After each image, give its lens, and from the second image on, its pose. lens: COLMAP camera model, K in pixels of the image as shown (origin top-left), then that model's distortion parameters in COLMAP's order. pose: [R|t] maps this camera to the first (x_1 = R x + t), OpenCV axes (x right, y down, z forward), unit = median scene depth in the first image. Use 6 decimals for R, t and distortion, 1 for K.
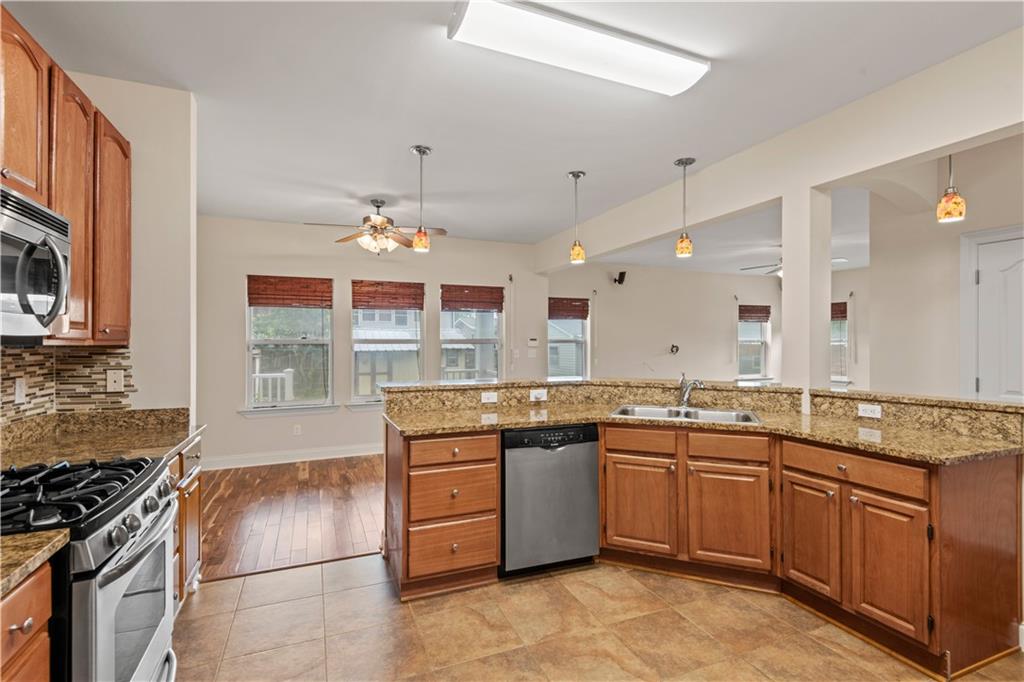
lens RADIAL K [[470.3, 0, 510.2], [0, 470.3, 341.5], [0, 0, 1]] dist [-0.000929, -0.004224]
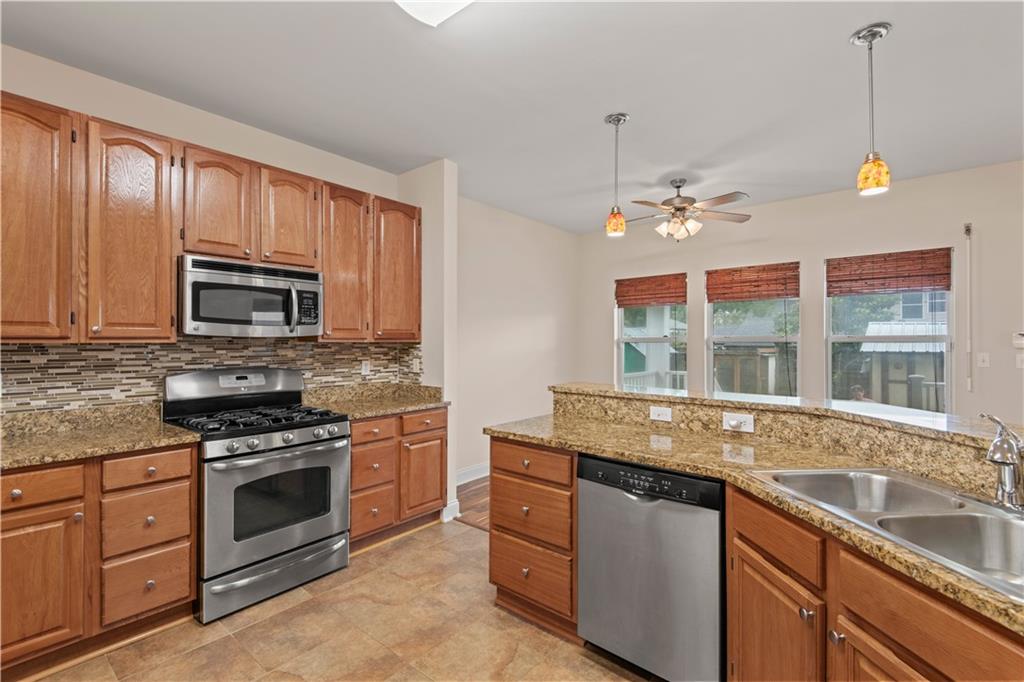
lens RADIAL K [[470.3, 0, 510.9], [0, 470.3, 339.2], [0, 0, 1]] dist [-0.000929, -0.004224]
pose [[0.450464, -0.003378, -0.892788, 0.515724], [0.001709, 0.999994, -0.002922, 0.002392], [0.892793, -0.000210, 0.450467, 0.451384]]
